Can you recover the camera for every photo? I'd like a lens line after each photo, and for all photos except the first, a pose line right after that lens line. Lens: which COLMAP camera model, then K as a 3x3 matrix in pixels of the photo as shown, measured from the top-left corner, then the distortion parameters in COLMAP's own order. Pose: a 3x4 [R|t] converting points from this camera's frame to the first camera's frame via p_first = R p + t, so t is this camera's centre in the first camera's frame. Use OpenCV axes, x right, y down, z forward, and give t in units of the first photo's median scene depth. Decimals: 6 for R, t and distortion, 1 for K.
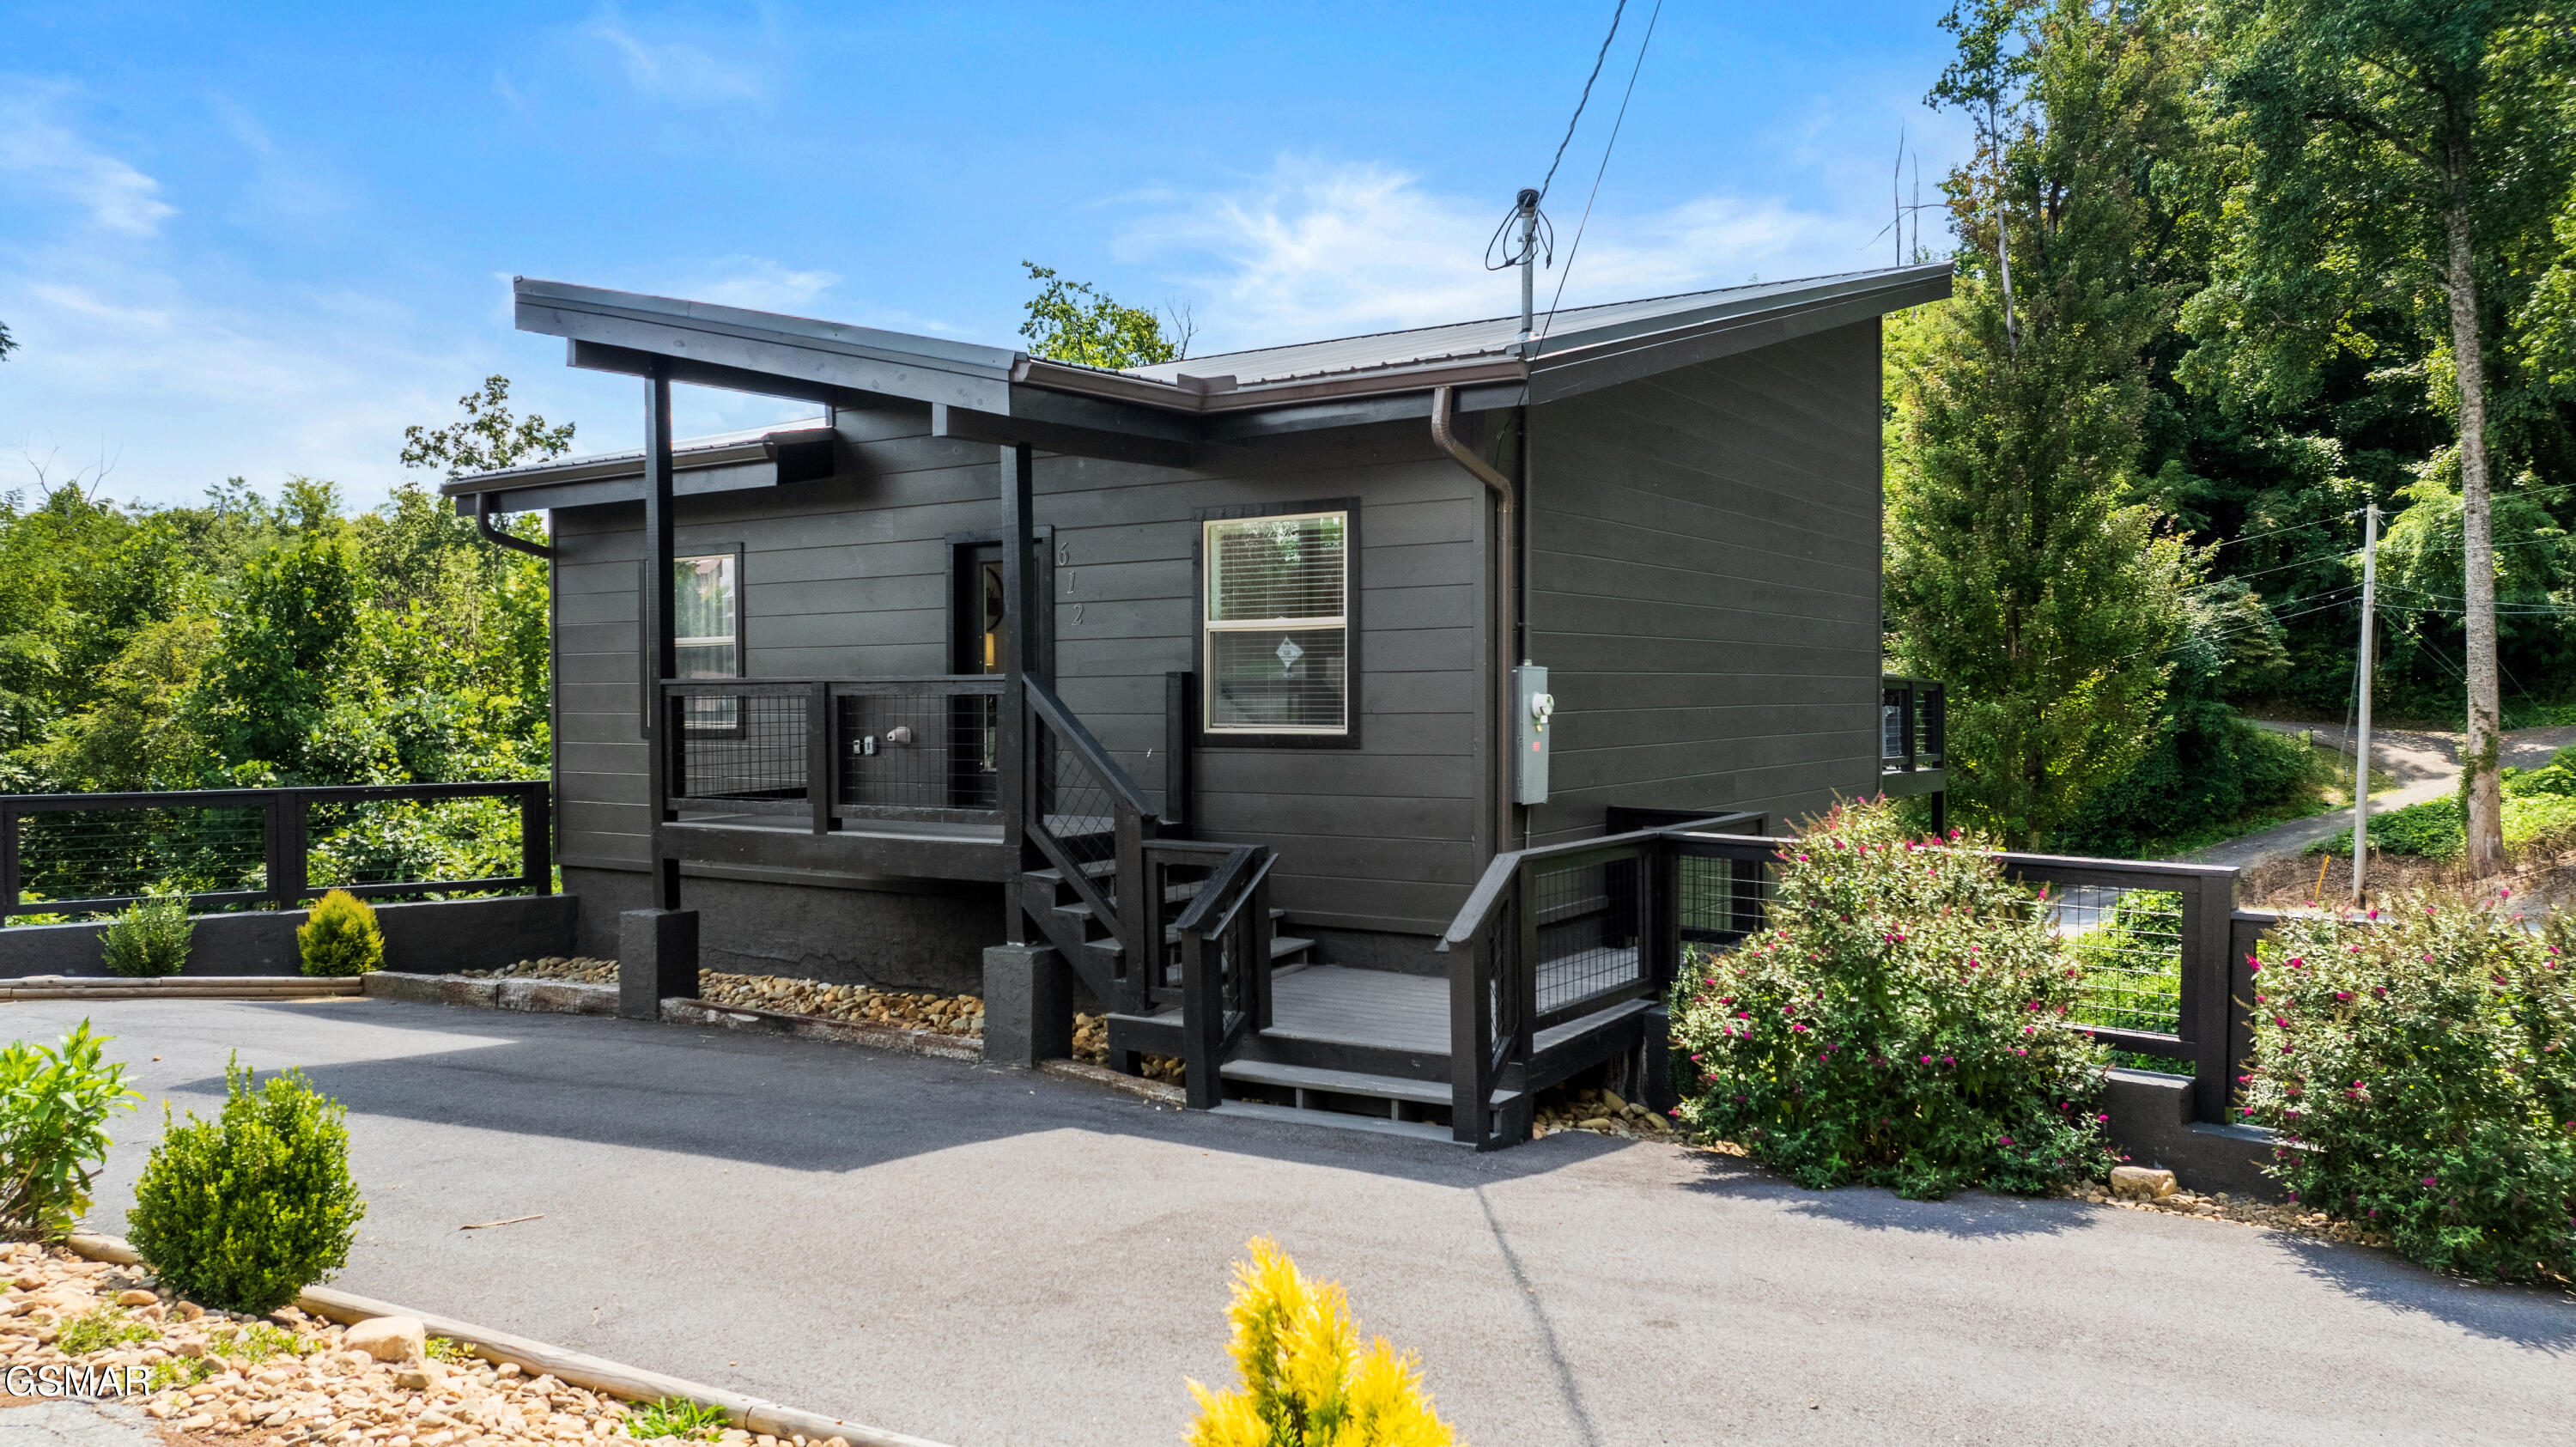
lens RADIAL K [[1811.2, 0, 1288.0], [0, 1811.2, 723.5], [0, 0, 1]] dist [-0.019351, 0.005496]
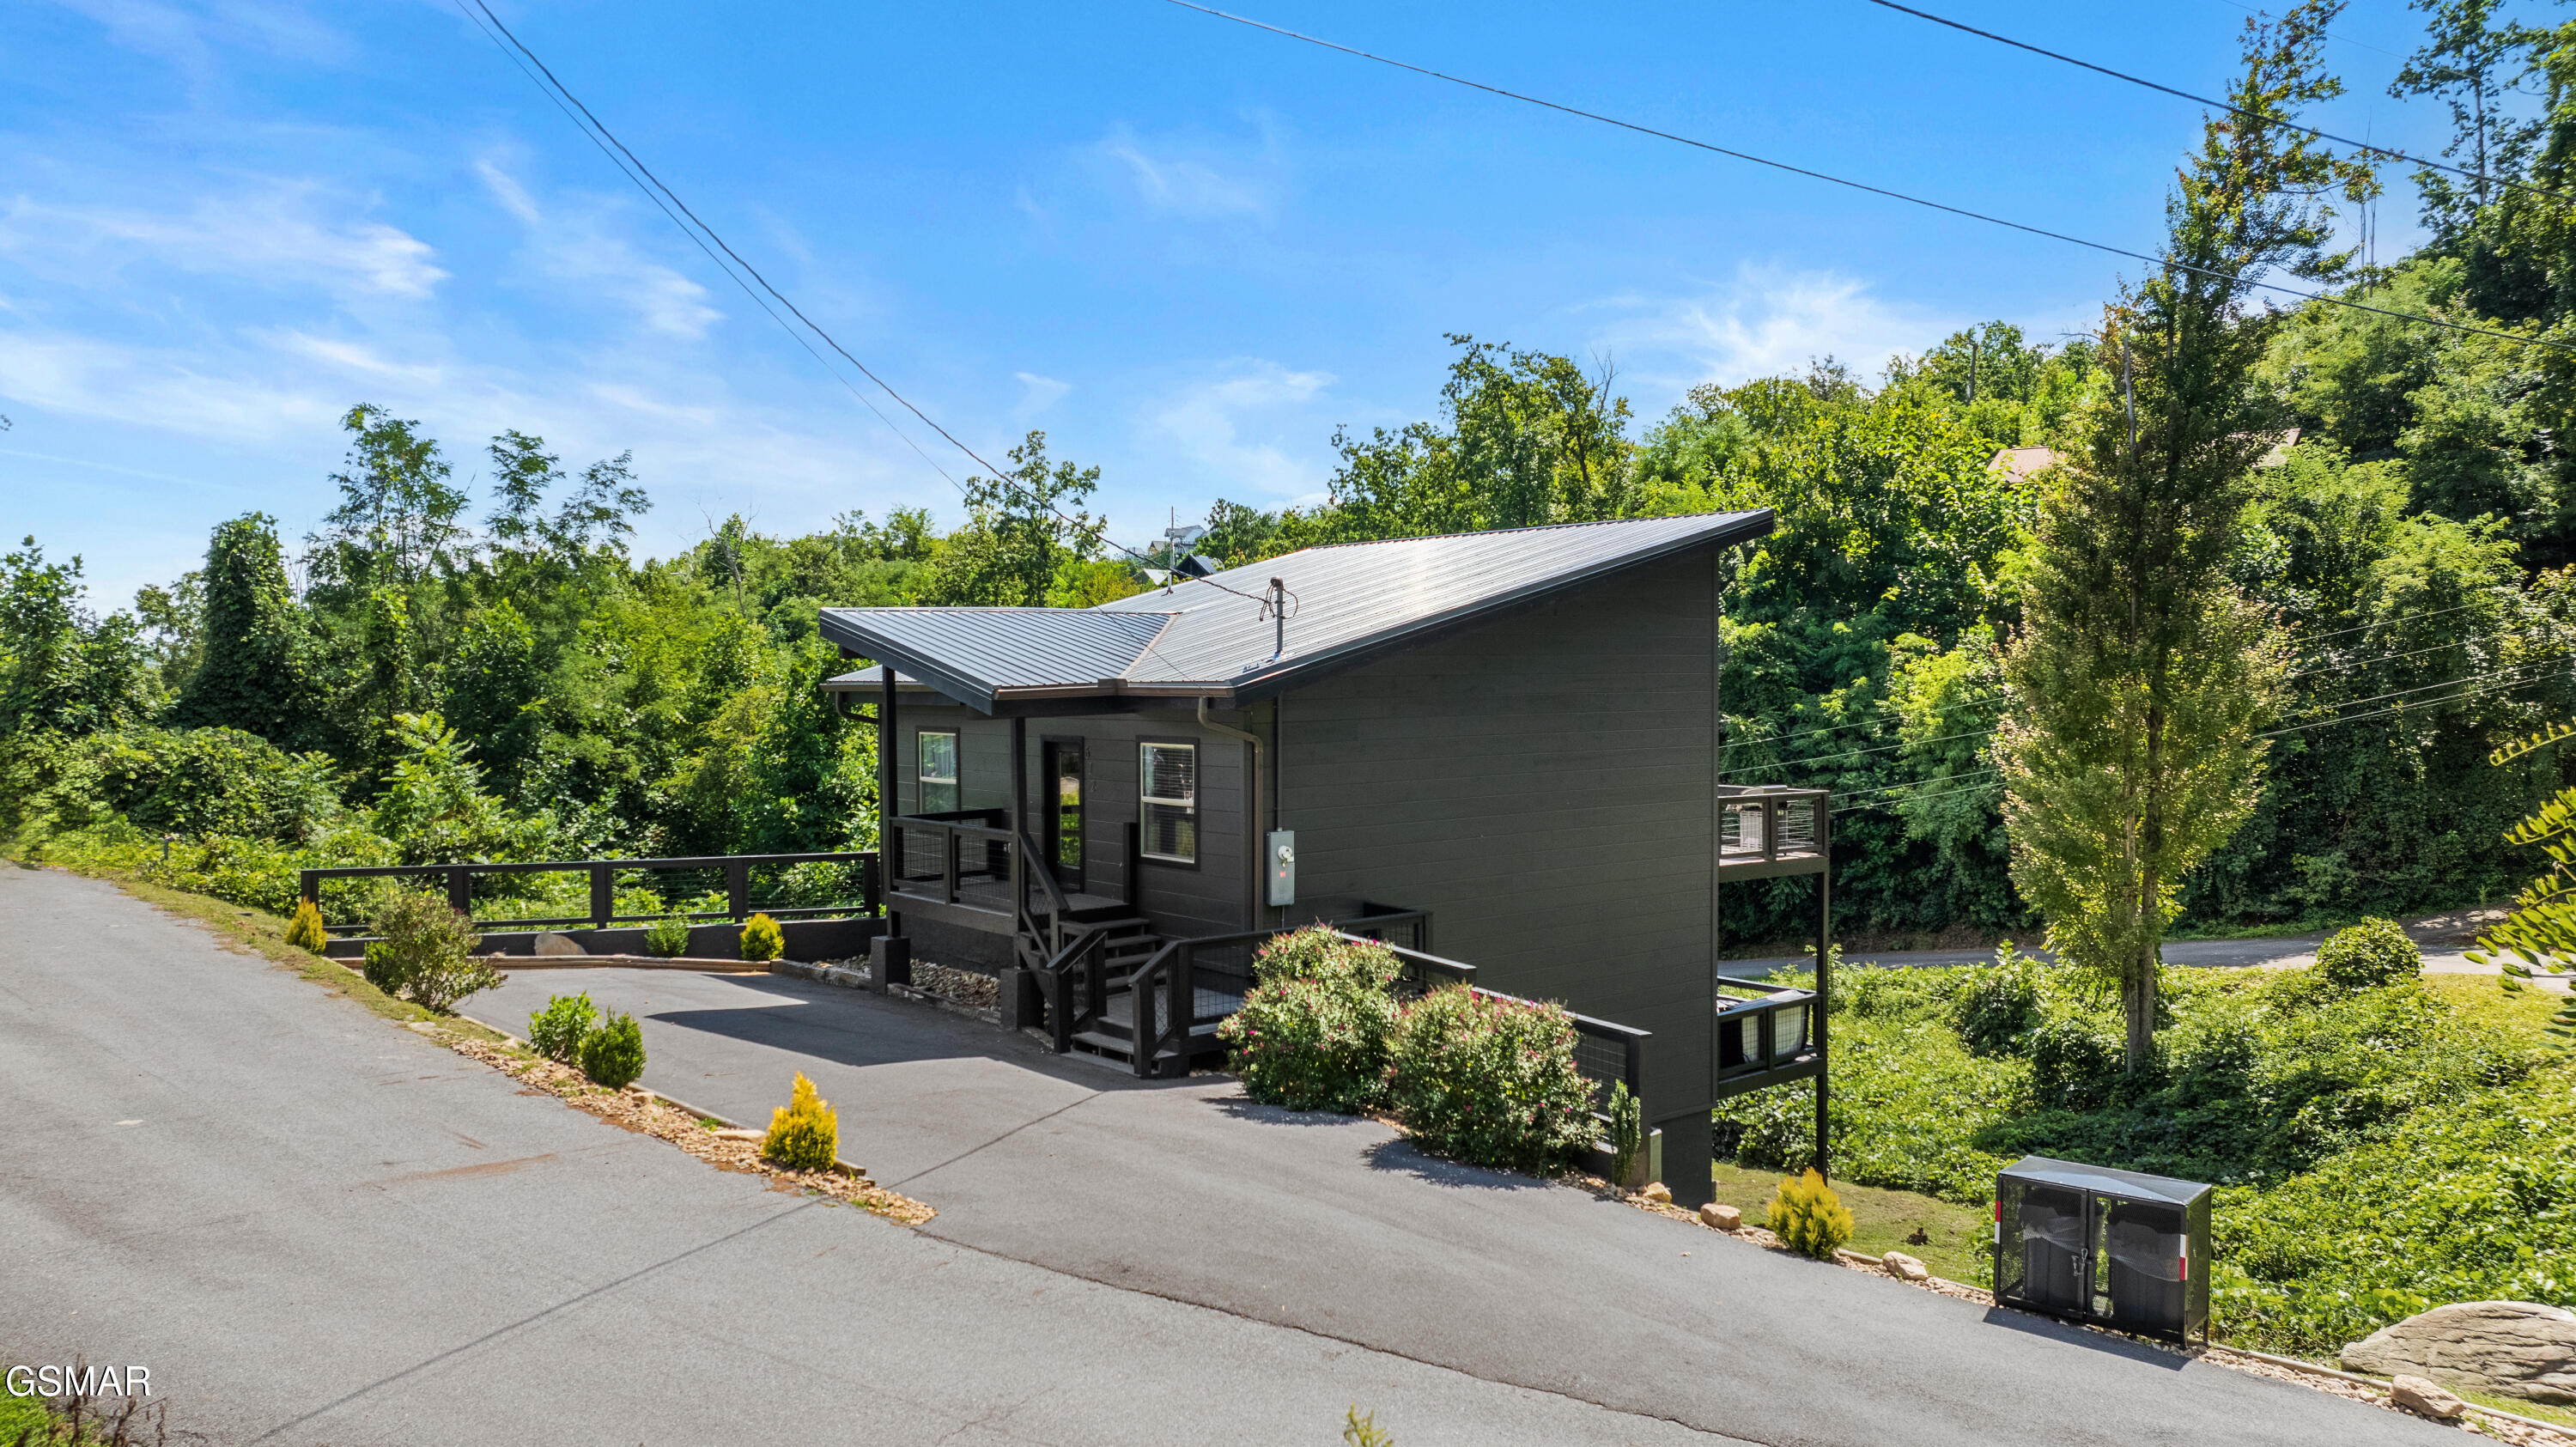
lens RADIAL K [[1811.2, 0, 1288.0], [0, 1811.2, 723.5], [0, 0, 1]] dist [-0.019351, 0.005496]
pose [[0.953480, 0.008310, -0.301341, 0.551102], [-0.003936, 0.999878, 0.015121, -0.134345], [0.301430, -0.013232, 0.953396, -0.607550]]
